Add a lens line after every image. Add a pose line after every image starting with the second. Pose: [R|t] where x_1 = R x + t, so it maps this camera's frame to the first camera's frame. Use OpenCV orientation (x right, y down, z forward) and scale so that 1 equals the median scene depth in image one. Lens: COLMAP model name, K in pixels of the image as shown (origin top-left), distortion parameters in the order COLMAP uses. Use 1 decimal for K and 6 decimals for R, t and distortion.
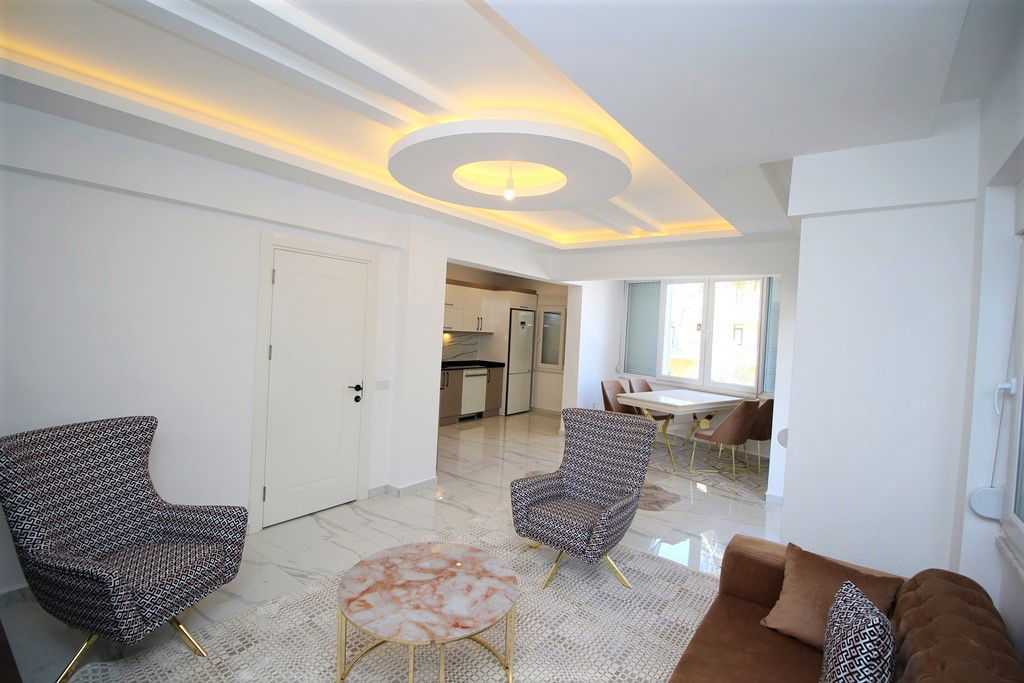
lens RADIAL K [[465.8, 0, 510.7], [0, 465.8, 339.7], [0, 0, 1]] dist [-0.004097, -0.000330]
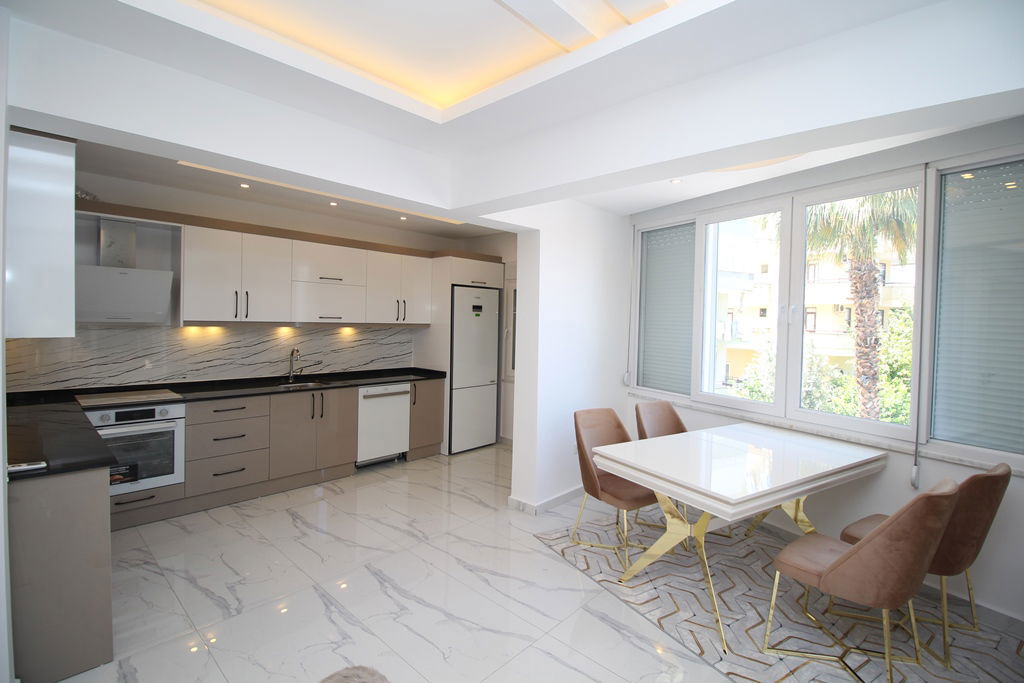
lens RADIAL K [[465.8, 0, 513.2], [0, 465.8, 339.0], [0, 0, 1]] dist [-0.004097, -0.000330]
pose [[0.994076, -0.026075, -0.105515, 0.156624], [0.027418, 0.999560, 0.011295, 0.001258], [0.105174, -0.014121, 0.994354, 0.414898]]
